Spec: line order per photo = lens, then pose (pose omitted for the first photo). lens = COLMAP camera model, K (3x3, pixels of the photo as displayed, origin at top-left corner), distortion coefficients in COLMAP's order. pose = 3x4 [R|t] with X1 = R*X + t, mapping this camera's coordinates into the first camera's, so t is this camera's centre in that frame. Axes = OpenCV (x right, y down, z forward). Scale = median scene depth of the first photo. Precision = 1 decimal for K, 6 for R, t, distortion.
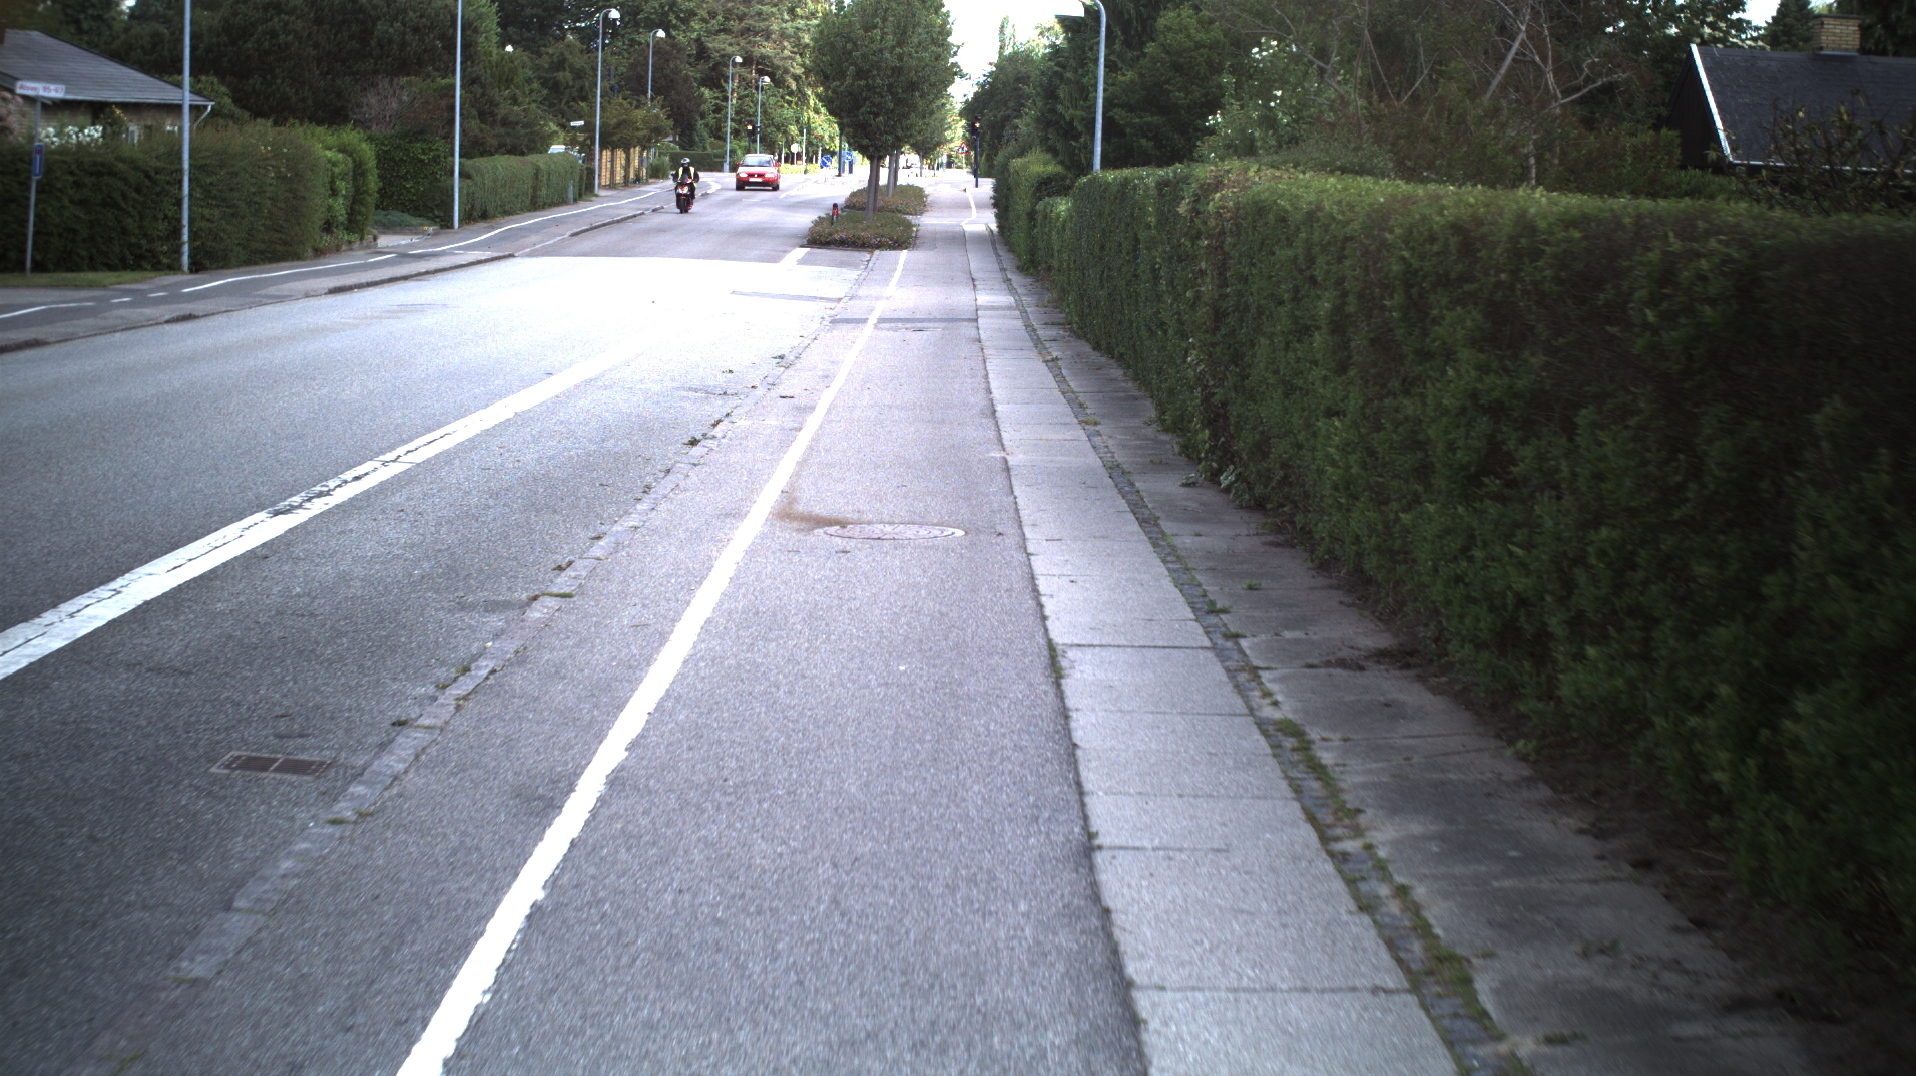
lens RADIAL K [[3258.1, 0, 958.0], [0, 3258.1, 538.0], [0, 0, 1]] dist [-0.315893, 0.518842]
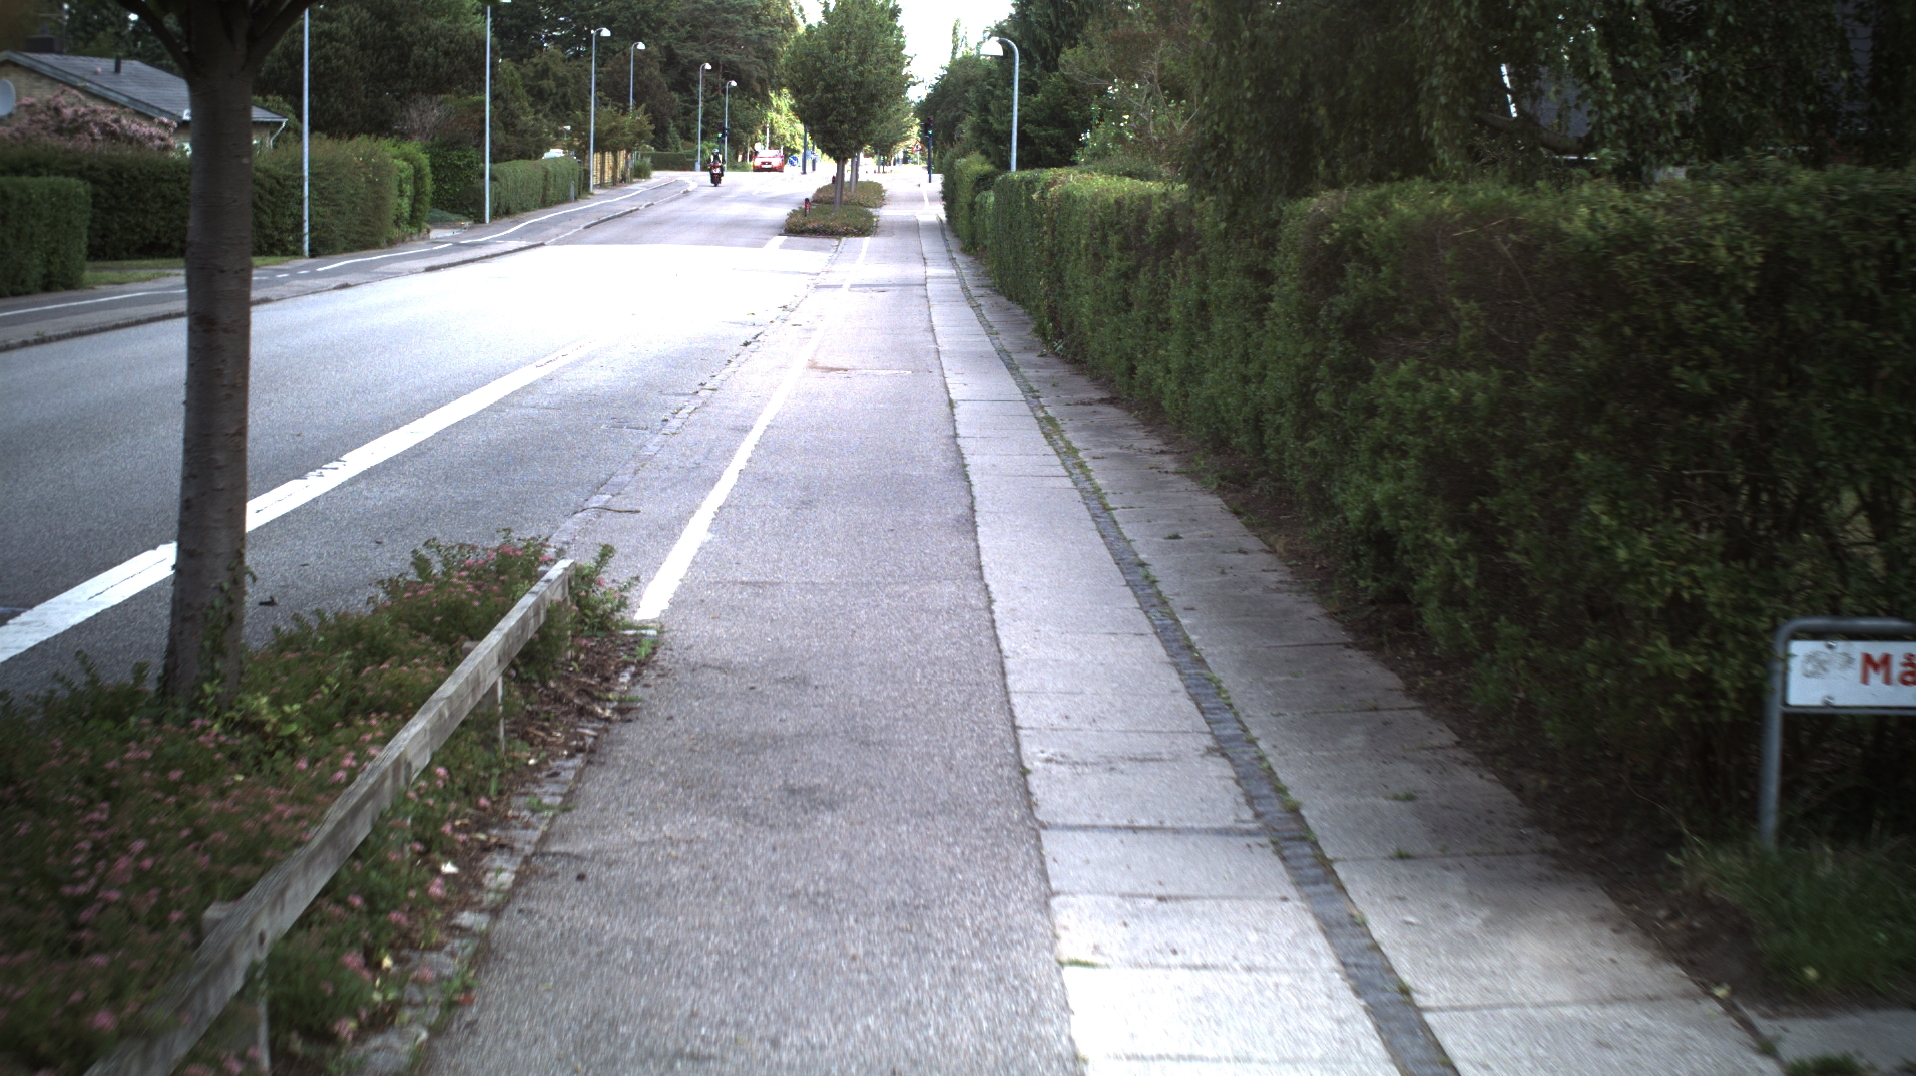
lens RADIAL K [[3258.1, 0, 958.0], [0, 3258.1, 538.0], [0, 0, 1]] dist [-0.315893, 0.518842]
pose [[0.999851, -0.012419, 0.011952, 0.001289], [0.012397, 0.999921, 0.001863, 0.022293], [-0.011974, -0.001715, 0.999927, -0.212597]]
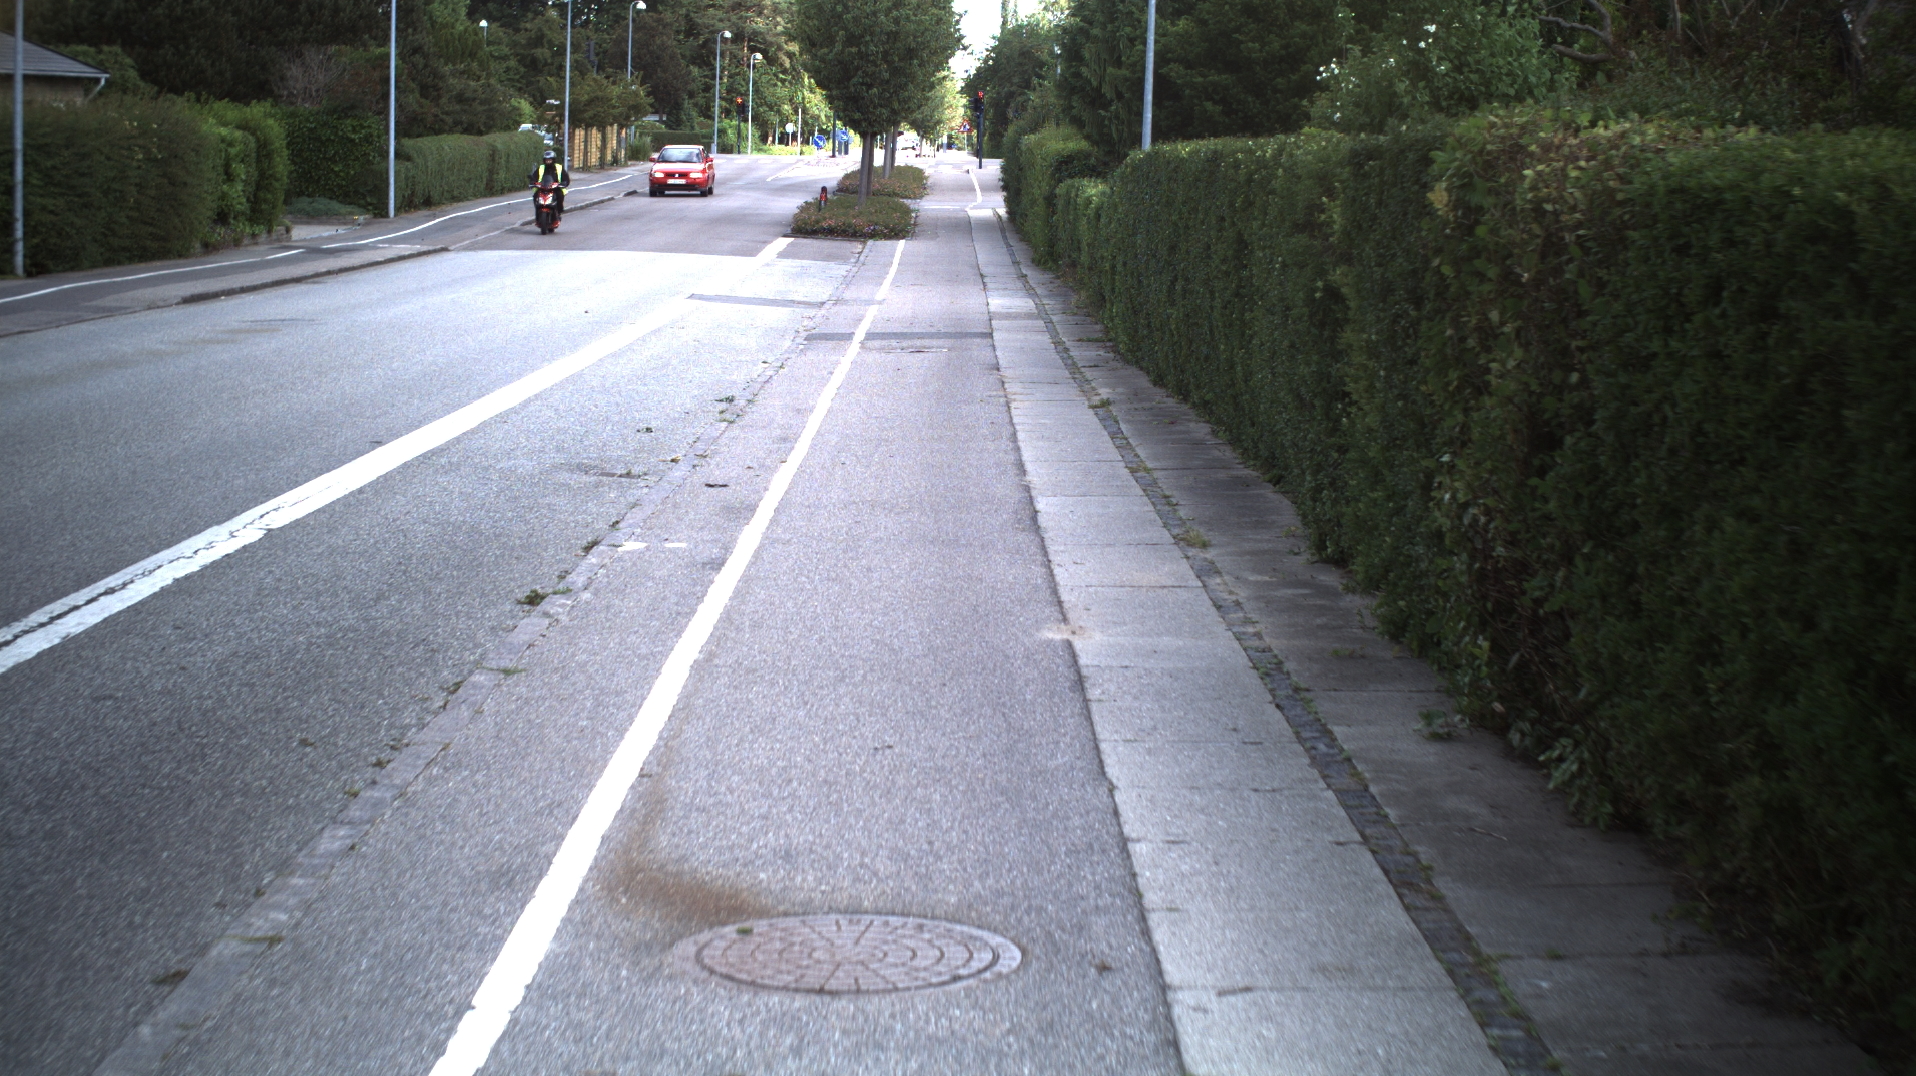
lens RADIAL K [[3258.1, 0, 958.0], [0, 3258.1, 538.0], [0, 0, 1]] dist [-0.315893, 0.518842]
pose [[0.999992, -0.003865, -0.000387, -0.001490], [0.003867, 0.999977, 0.005585, -0.014876], [0.000365, -0.005587, 0.999984, 0.141500]]
